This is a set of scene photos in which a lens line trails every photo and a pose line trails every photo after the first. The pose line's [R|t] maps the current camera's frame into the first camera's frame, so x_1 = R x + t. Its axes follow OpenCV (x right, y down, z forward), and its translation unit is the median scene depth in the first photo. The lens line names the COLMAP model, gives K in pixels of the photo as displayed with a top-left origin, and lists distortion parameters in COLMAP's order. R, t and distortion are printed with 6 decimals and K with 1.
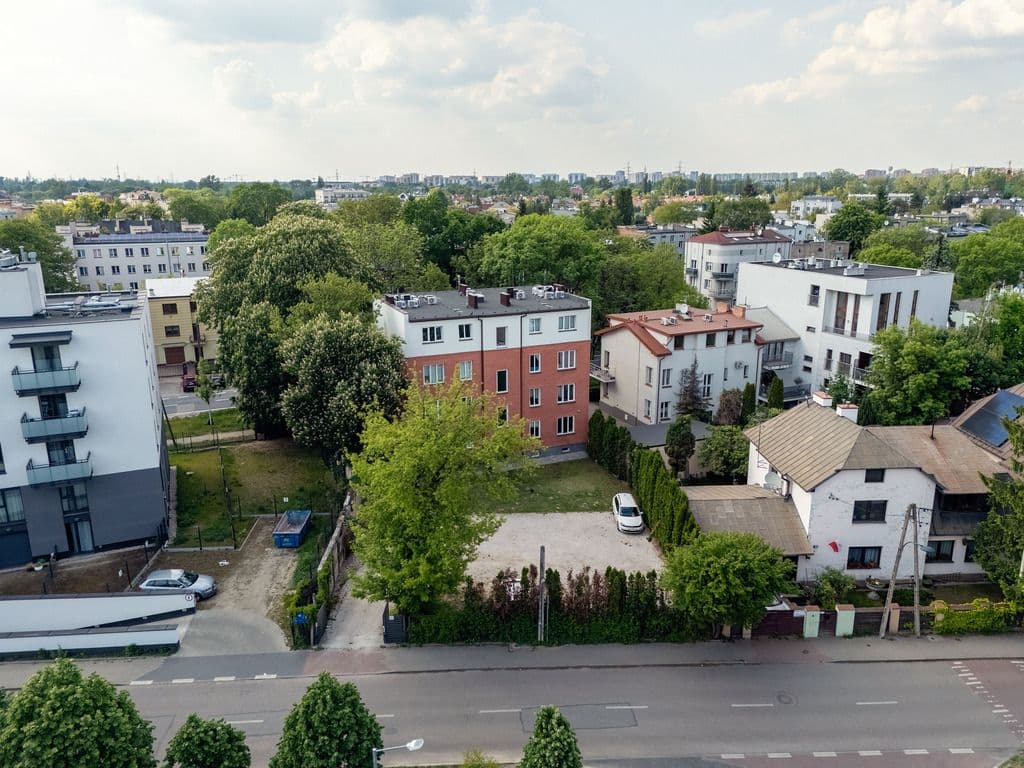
lens RADIAL K [[765.1, 0, 512.0], [0, 765.1, 384.0], [0, 0, 1]] dist [0.078708, -0.091475]
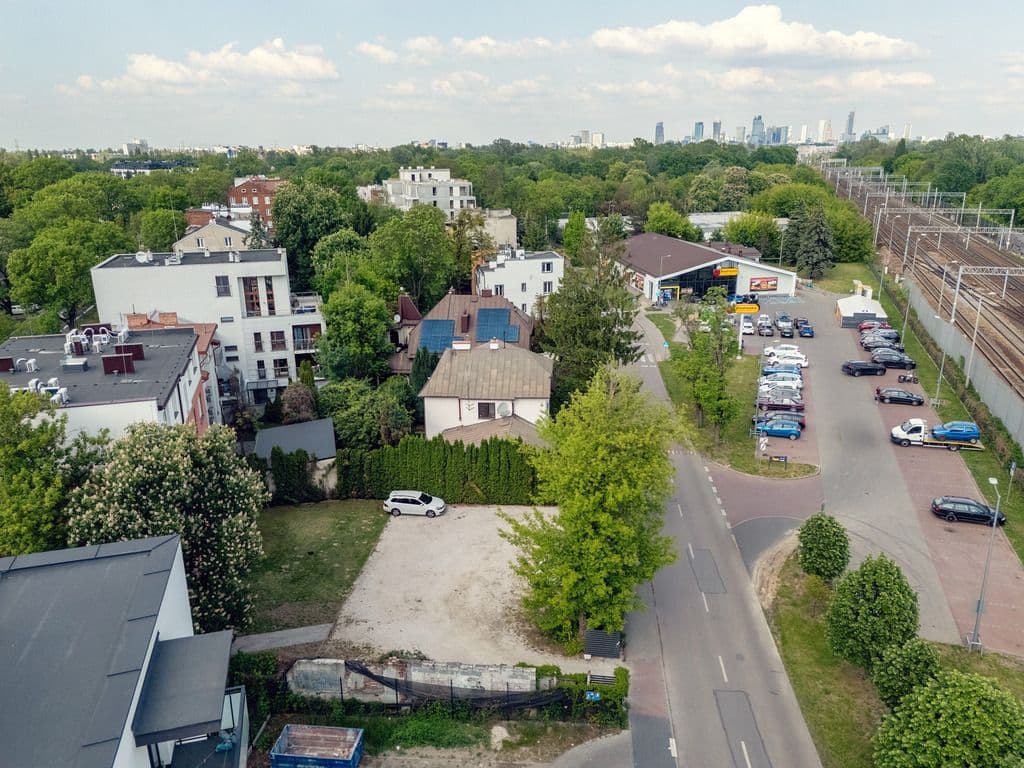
lens RADIAL K [[765.1, 0, 512.0], [0, 765.1, 384.0], [0, 0, 1]] dist [0.078708, -0.091475]
pose [[0.119651, -0.285451, 0.950895, -0.569593], [0.262148, 0.932868, 0.247054, -0.149454], [-0.957581, 0.219715, 0.186449, 0.495854]]
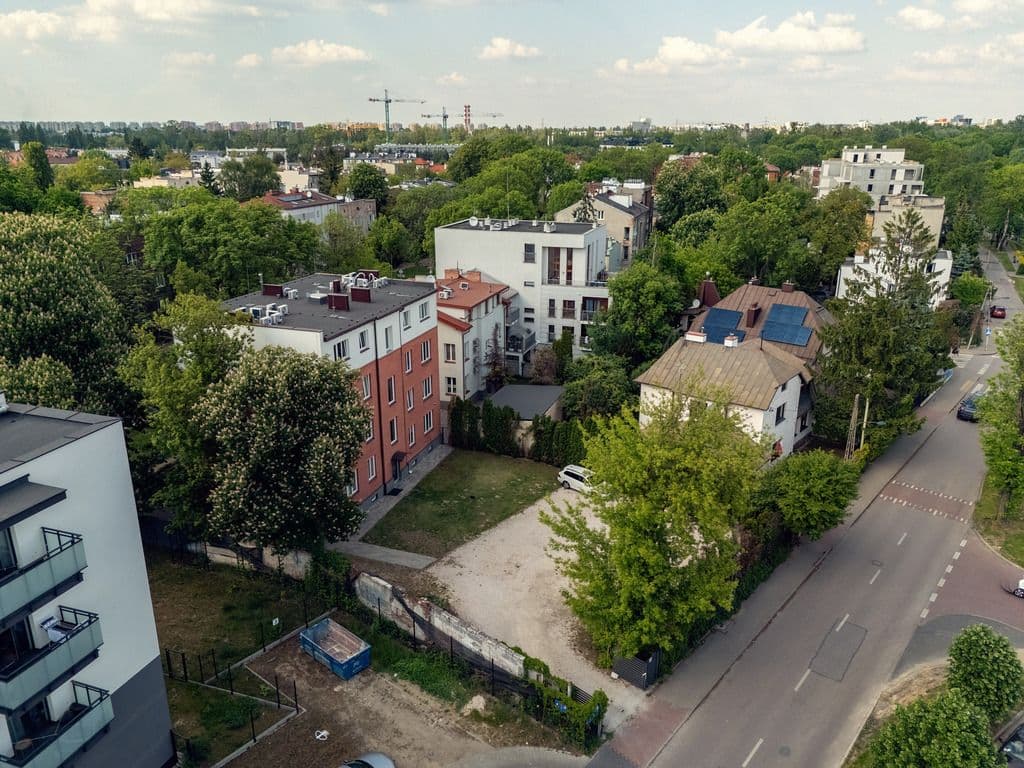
lens RADIAL K [[765.1, 0, 512.0], [0, 765.1, 384.0], [0, 0, 1]] dist [0.078708, -0.091475]
pose [[0.670210, -0.227771, 0.706356, -0.459386], [0.185866, 0.972925, 0.137374, -0.089994], [-0.718521, 0.039219, 0.694399, 0.268015]]
